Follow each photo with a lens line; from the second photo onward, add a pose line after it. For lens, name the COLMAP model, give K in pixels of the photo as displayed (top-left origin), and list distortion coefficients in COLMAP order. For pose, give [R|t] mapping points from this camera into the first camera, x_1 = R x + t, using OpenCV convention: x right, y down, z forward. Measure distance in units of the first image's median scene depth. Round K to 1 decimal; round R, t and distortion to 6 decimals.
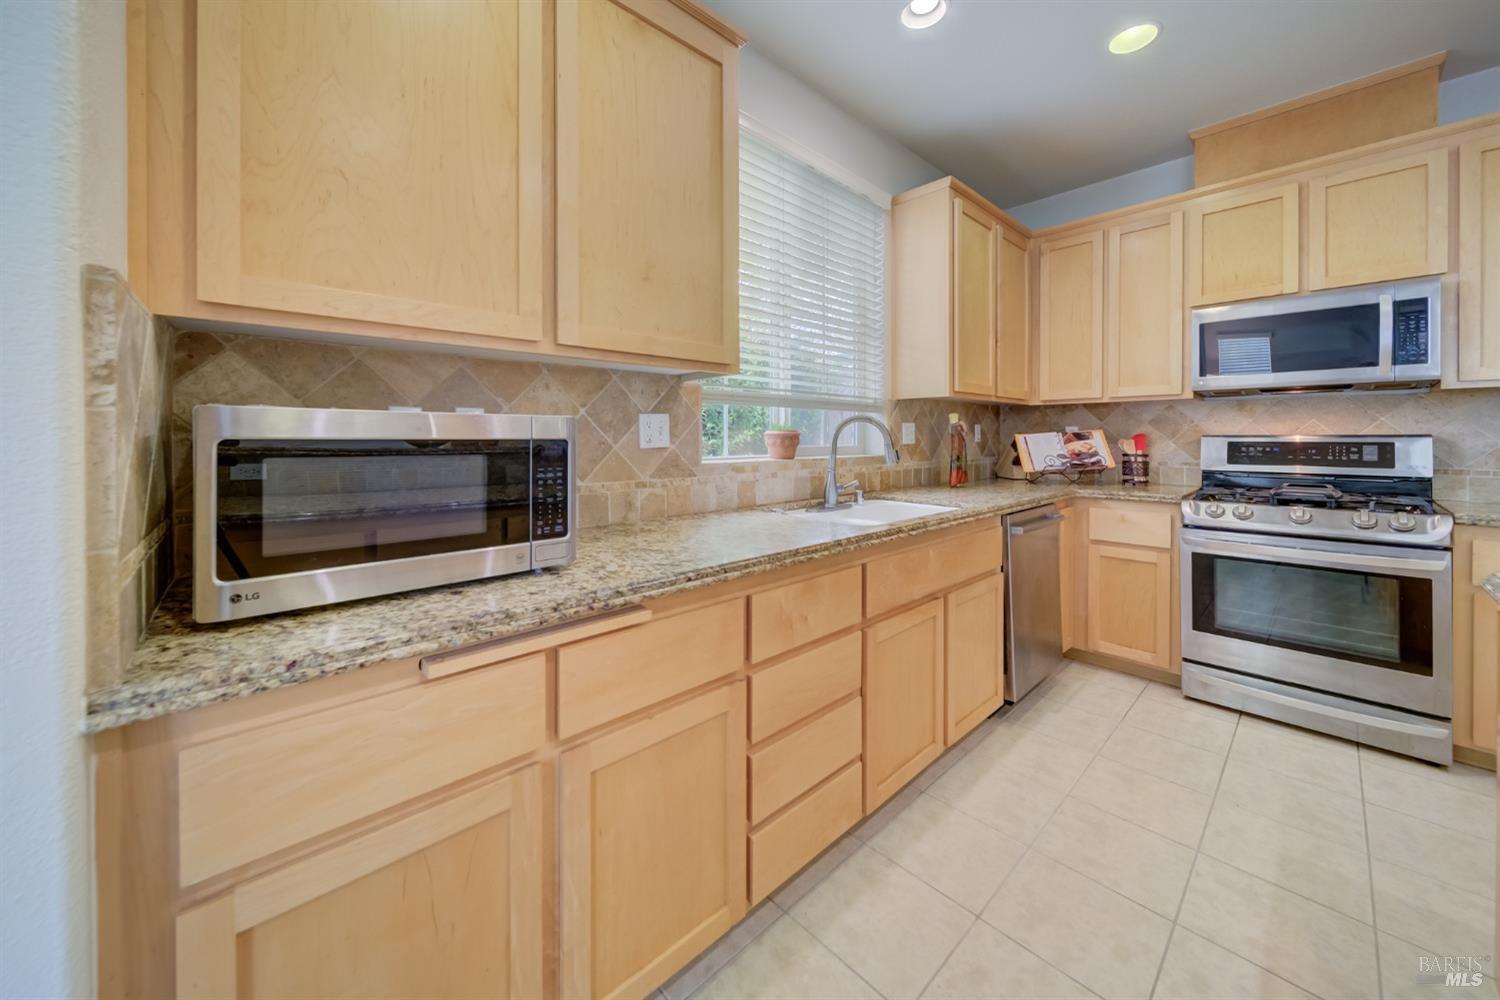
lens RADIAL K [[545.2, 0, 750.6], [0, 545.2, 436.6], [0, 0, 1]] dist [0.000755, 0.000033]
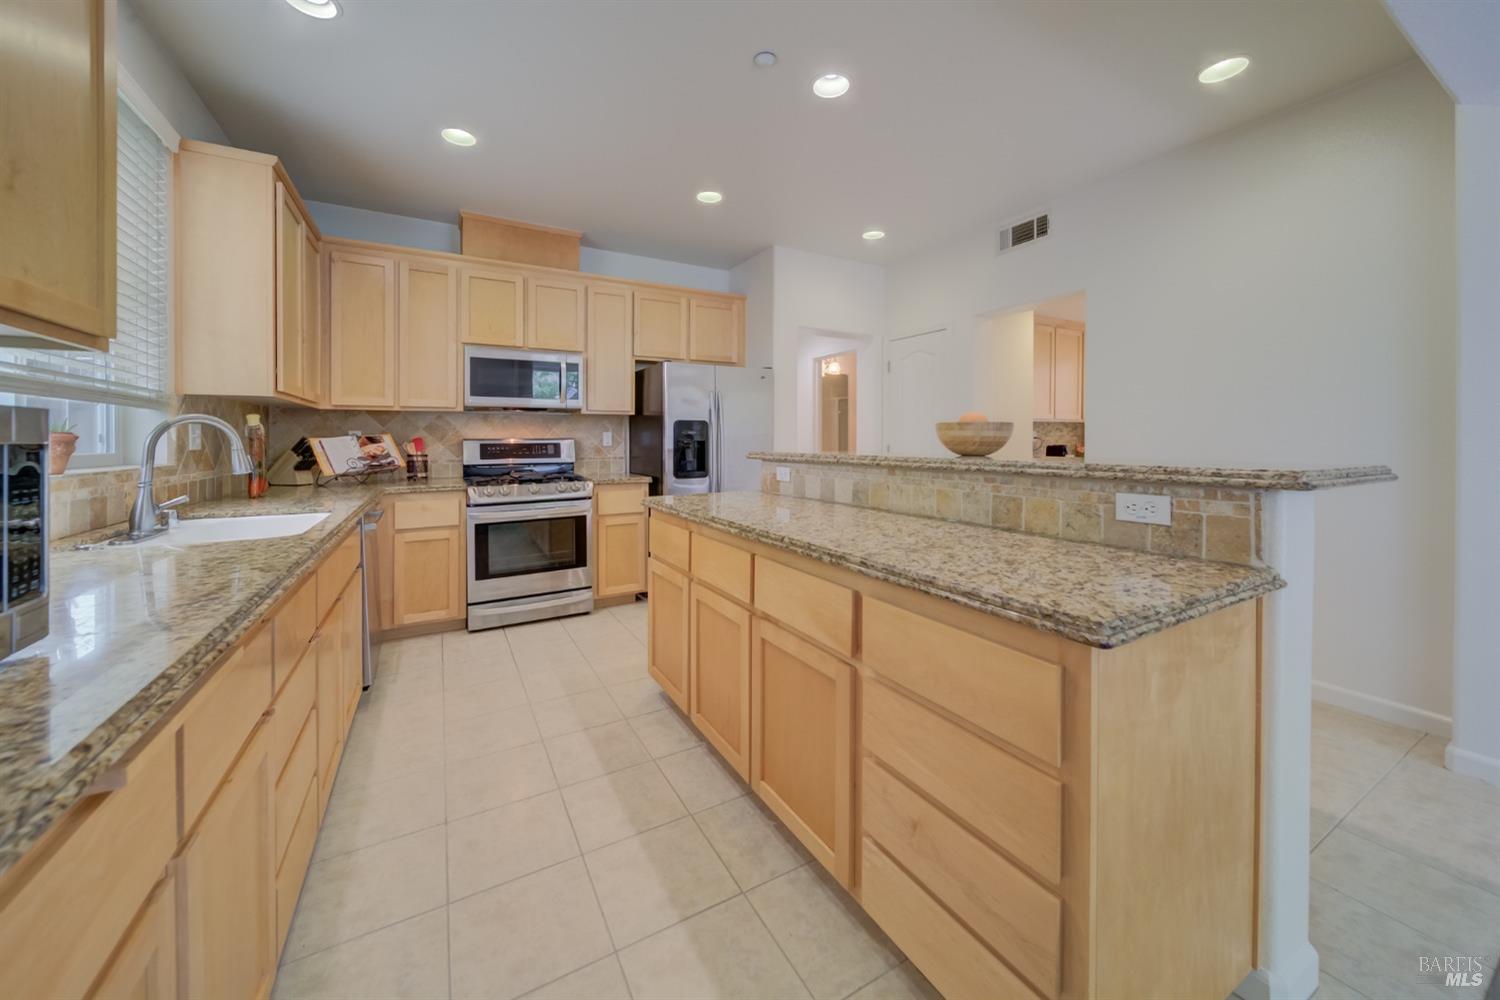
lens RADIAL K [[539.6, 0, 738.3], [0, 539.6, 442.5], [0, 0, 1]] dist [-0.002945, -0.000355]
pose [[0.246459, -0.007032, 0.969128, -0.314458], [0.004932, 0.999970, 0.006001, 0.001937], [-0.969141, 0.003301, 0.246486, 0.023176]]
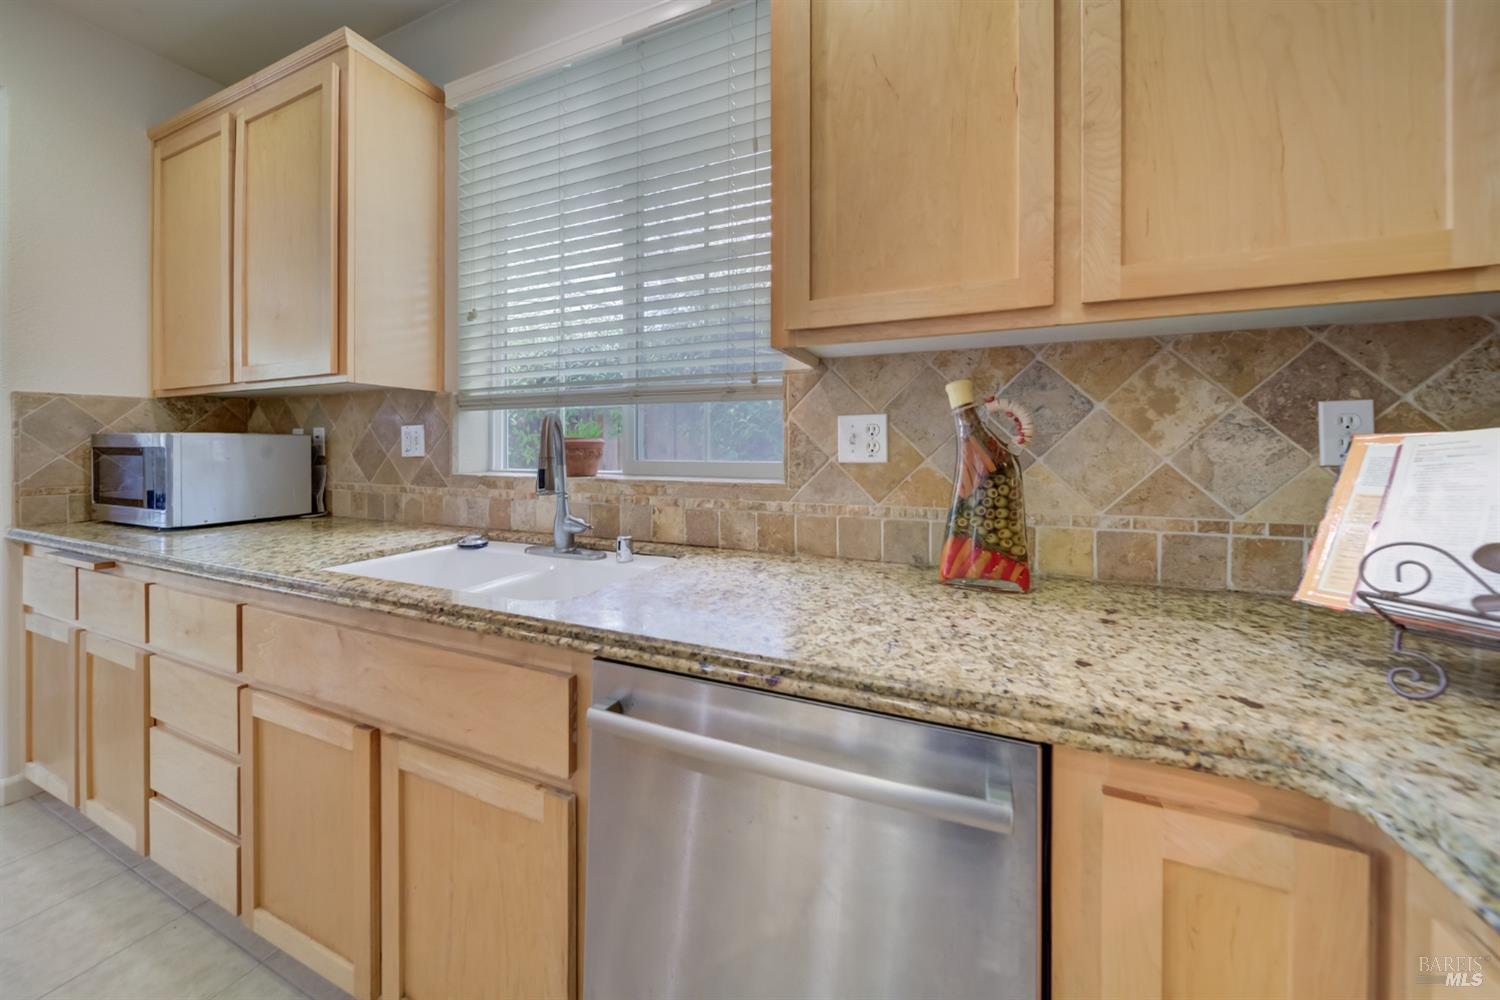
lens RADIAL K [[543.9, 0, 745.1], [0, 543.9, 447.5], [0, 0, 1]] dist [0.000605, -0.000112]
pose [[0.384357, 0.002041, -0.923182, 0.734868], [-0.000678, 0.999998, 0.001929, 0.000168], [0.923184, -0.000115, 0.384358, 0.821565]]
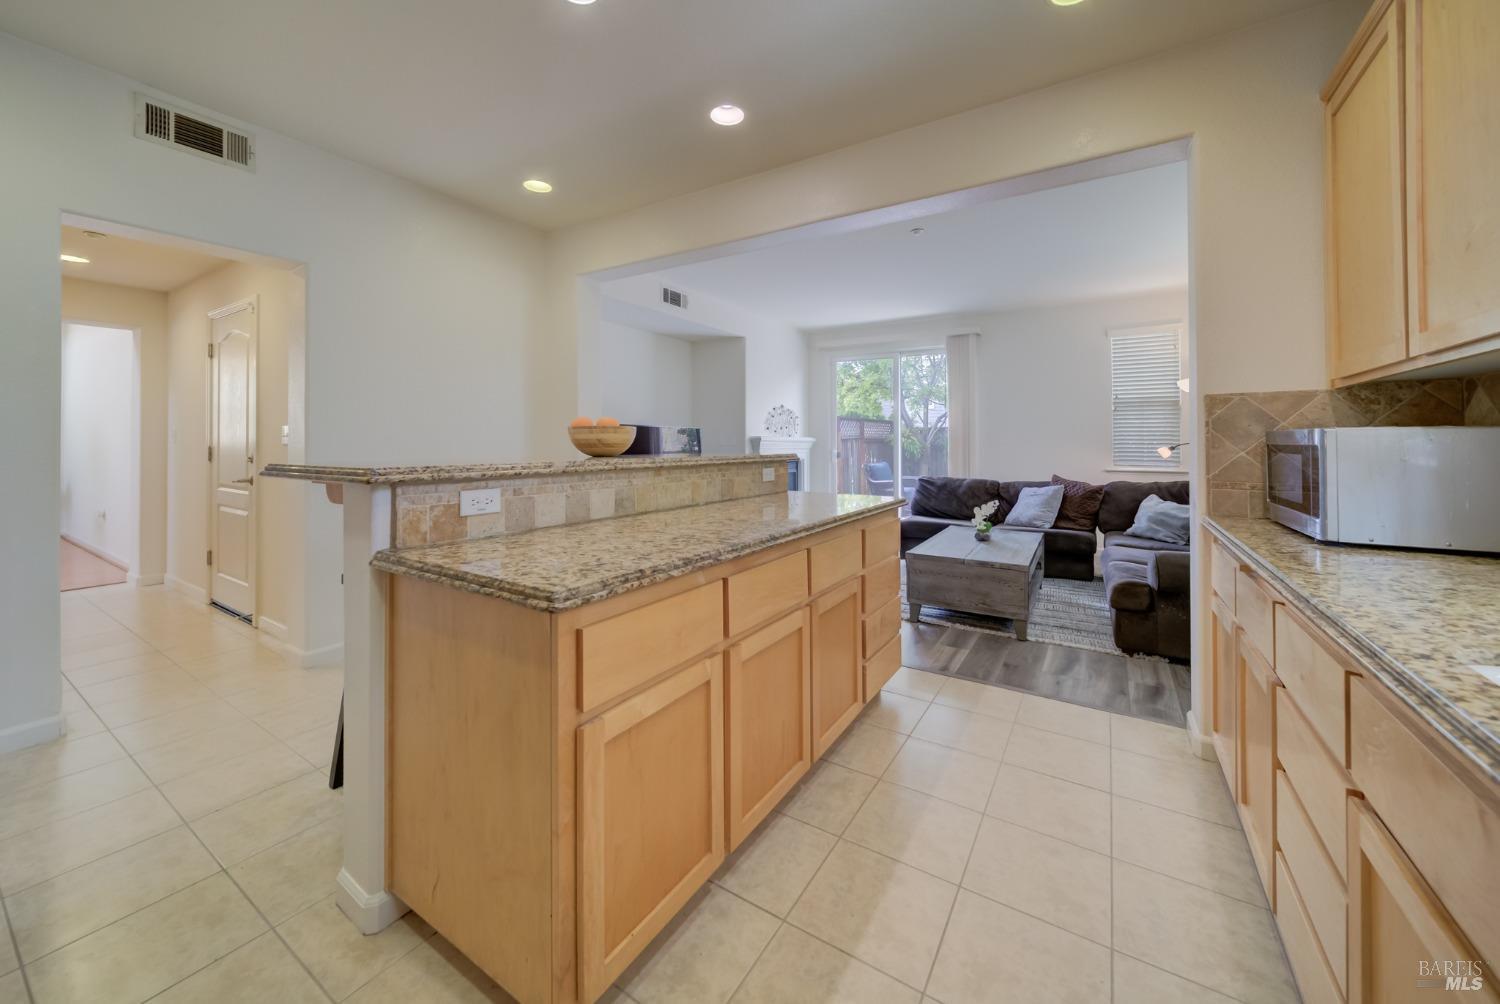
lens RADIAL K [[539.1, 0, 750.6], [0, 539.1, 431.7], [0, 0, 1]] dist [0.001741, 0.000041]
pose [[-0.973629, -0.009126, -0.227954, 0.554723], [-0.005603, 0.999855, -0.016100, -0.000055], [0.228068, -0.014399, -0.973539, 0.836792]]
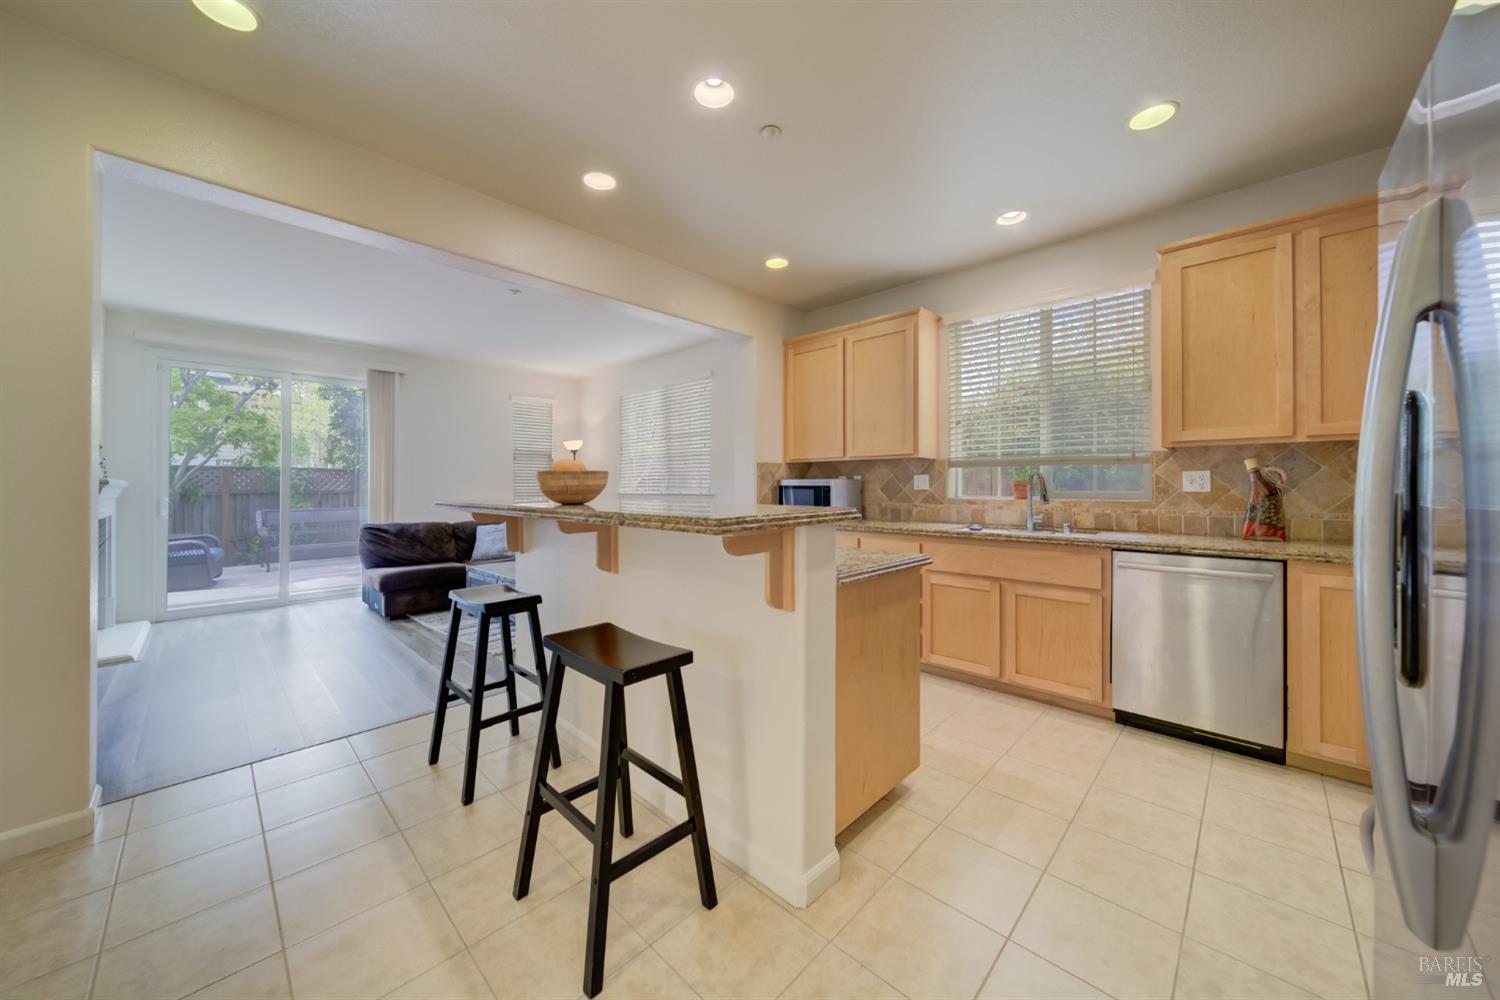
lens RADIAL K [[536.0, 0, 751.1], [0, 536.0, 482.4], [0, 0, 1]] dist [-0.004032, -0.000171]
pose [[0.045432, -0.004674, -0.998956, 1.389892], [0.000101, 0.999989, -0.004674, 0.000307], [0.998967, 0.000111, 0.045432, 0.132084]]
